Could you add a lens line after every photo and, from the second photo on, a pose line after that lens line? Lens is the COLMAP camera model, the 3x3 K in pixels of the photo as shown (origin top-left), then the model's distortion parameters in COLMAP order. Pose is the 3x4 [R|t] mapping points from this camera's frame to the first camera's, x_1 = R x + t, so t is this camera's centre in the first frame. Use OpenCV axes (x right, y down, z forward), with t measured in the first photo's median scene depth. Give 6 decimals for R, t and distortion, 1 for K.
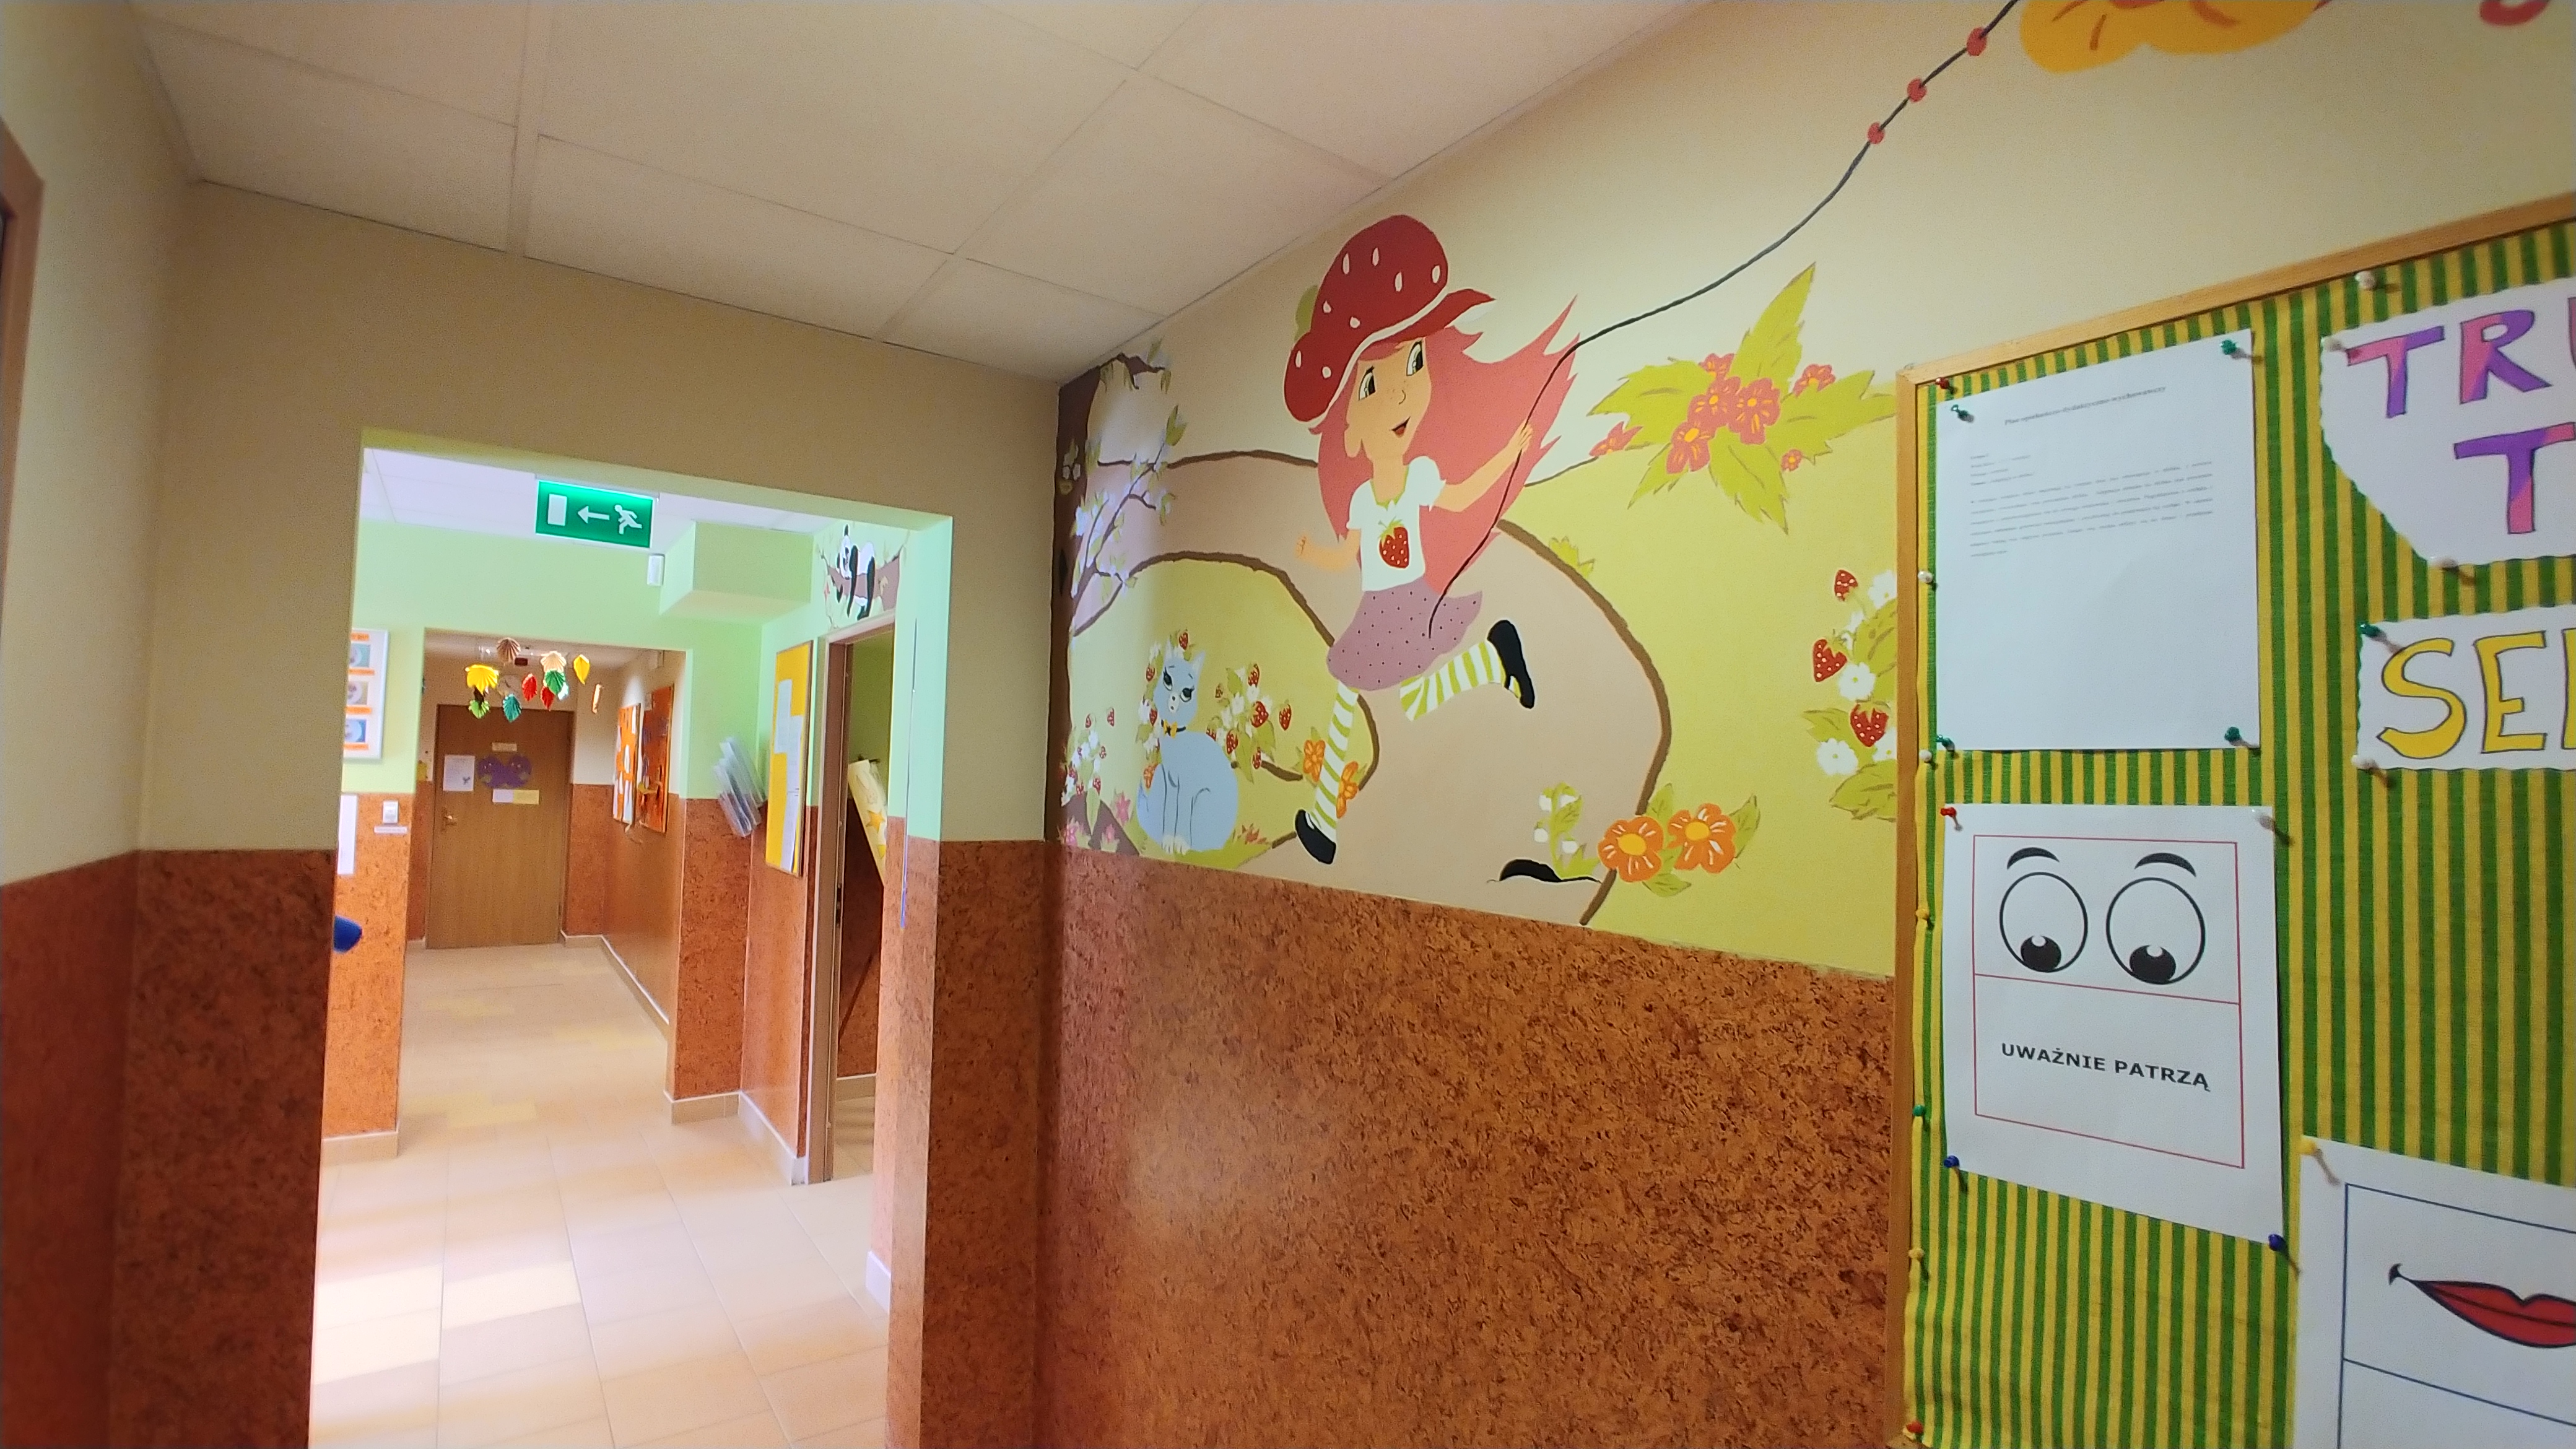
lens RADIAL K [[1120.6, 0, 1286.7], [0, 1120.6, 739.6], [0, 0, 1]] dist [-0.013809, 0.000007]
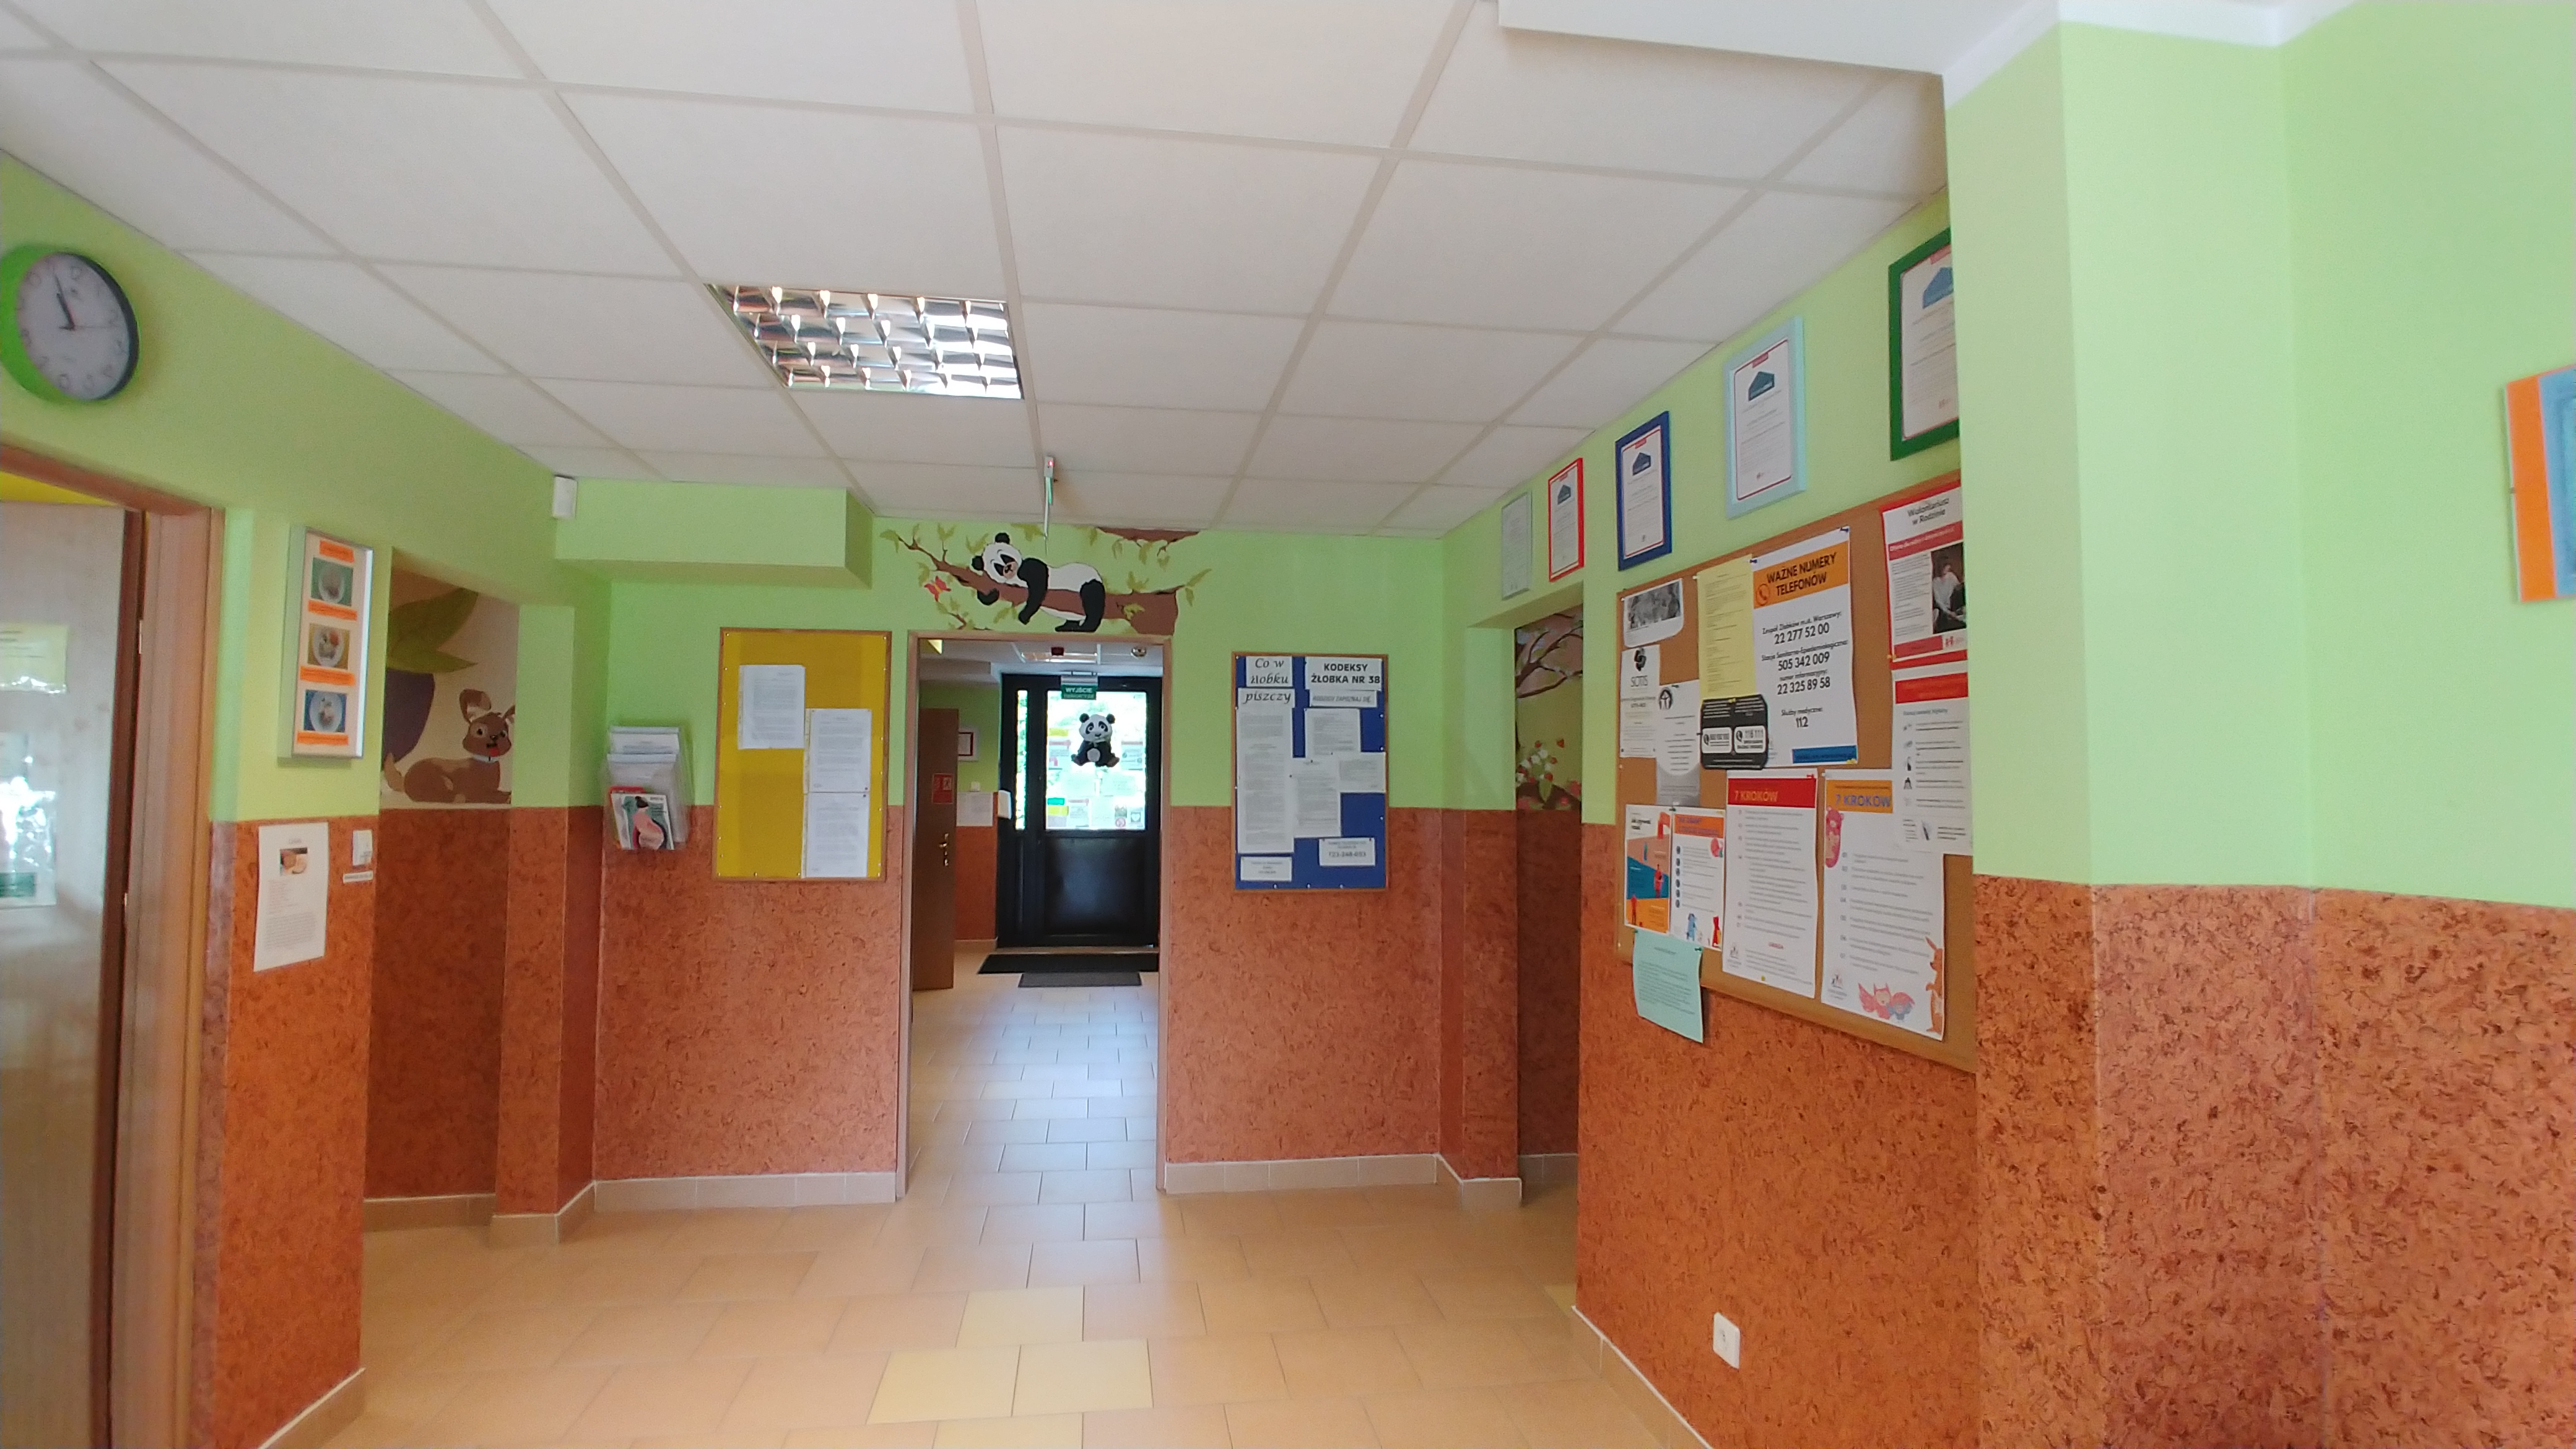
lens RADIAL K [[1120.6, 0, 1283.1], [0, 1120.6, 727.5], [0, 0, 1]] dist [-0.013809, 0.000007]
pose [[0.451192, 0.015201, 0.892297, -2.095672], [-0.032104, 0.999484, -0.000793, -0.029159], [-0.891849, -0.028288, 0.451447, 0.523353]]
